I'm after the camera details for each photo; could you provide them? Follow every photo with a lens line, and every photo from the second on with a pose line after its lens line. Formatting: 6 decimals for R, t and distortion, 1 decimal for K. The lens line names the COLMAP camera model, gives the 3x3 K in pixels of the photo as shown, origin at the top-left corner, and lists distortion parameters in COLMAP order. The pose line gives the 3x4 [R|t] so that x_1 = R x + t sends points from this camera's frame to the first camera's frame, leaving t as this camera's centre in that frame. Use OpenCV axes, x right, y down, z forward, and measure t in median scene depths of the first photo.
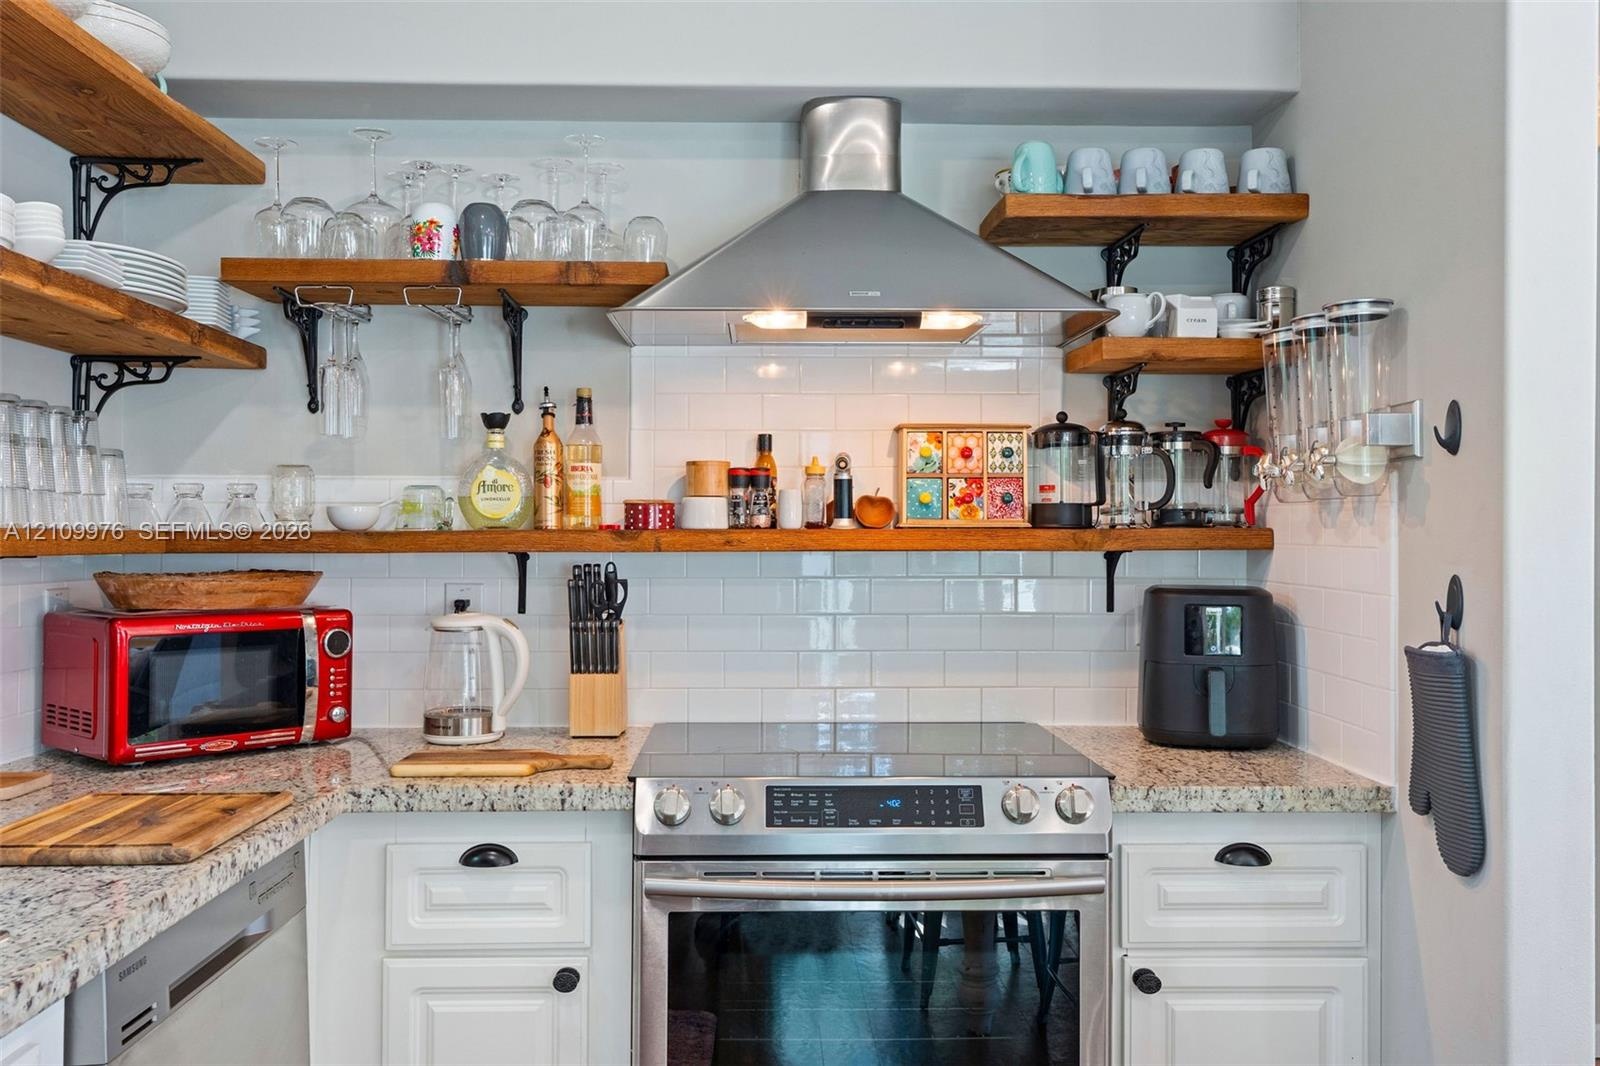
lens RADIAL K [[1325.0, 0, 800.0], [0, 1325.0, 533.0], [0, 0, 1]] dist [0.002780, 0.001206]
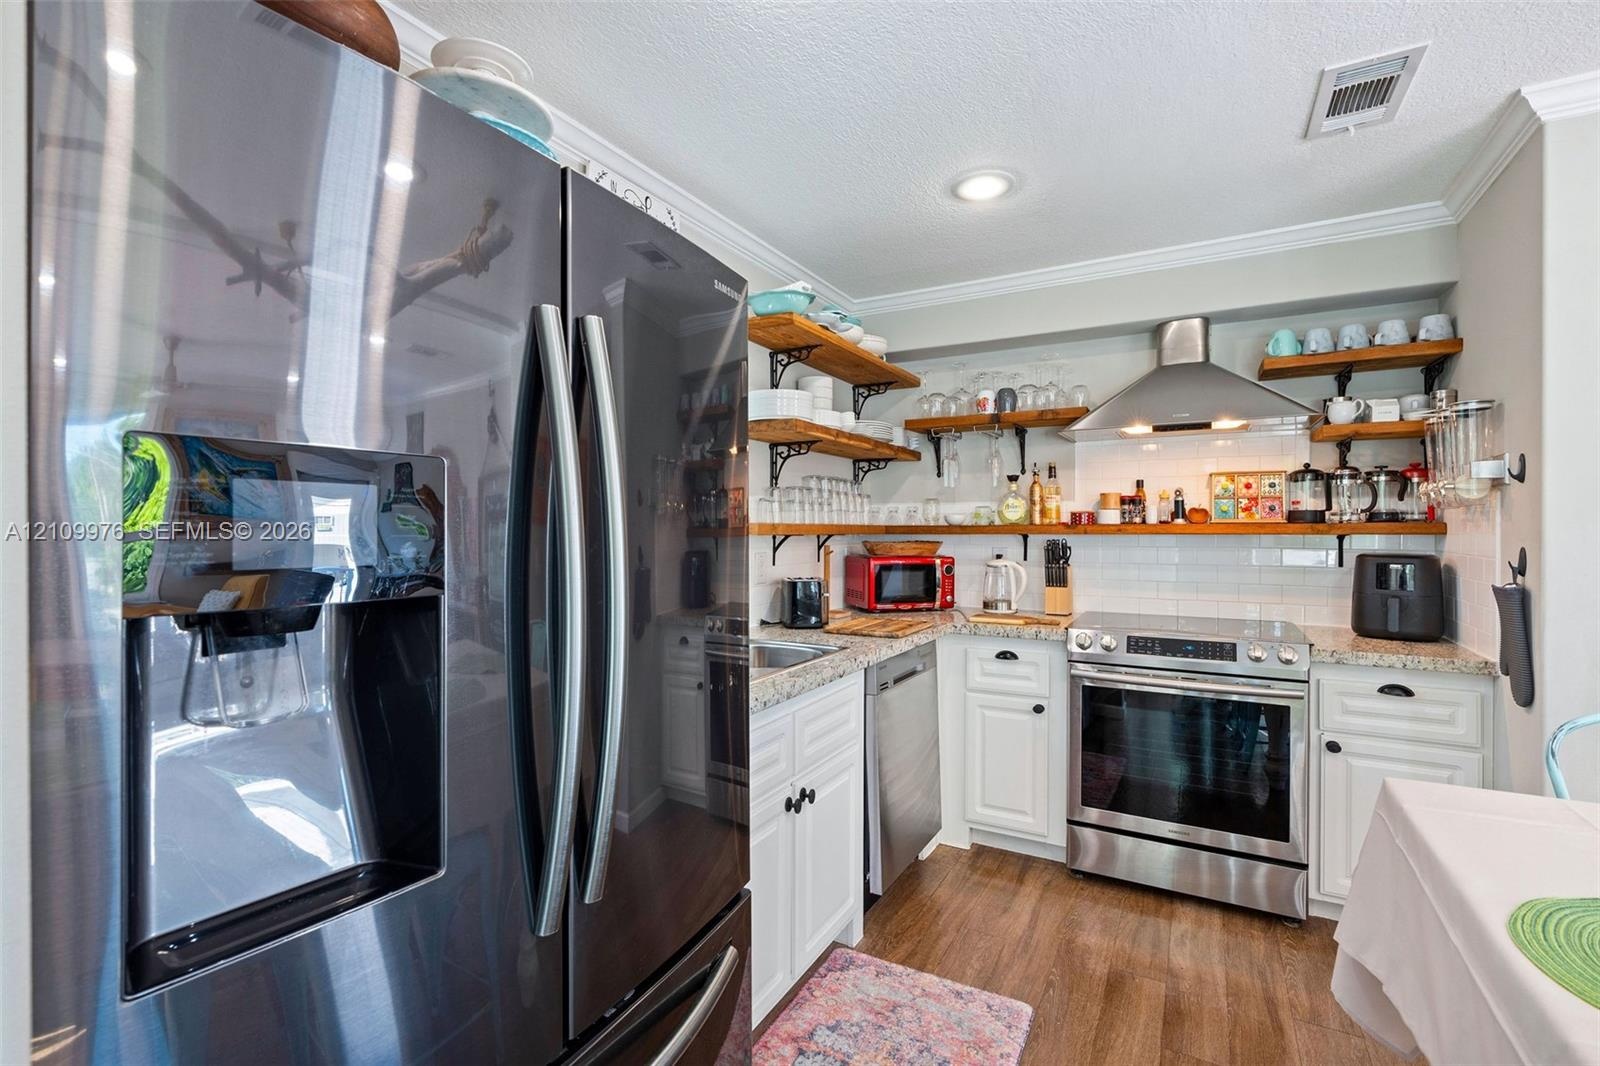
lens RADIAL K [[730.0, 0, 798.5], [0, 730.0, 517.7], [0, 0, 1]] dist [-0.000640, 0.000200]
pose [[0.855172, -0.008145, -0.518280, 0.118033], [0.002067, 0.999922, -0.012304, 0.000305], [0.518340, 0.009451, 0.855123, -0.311045]]
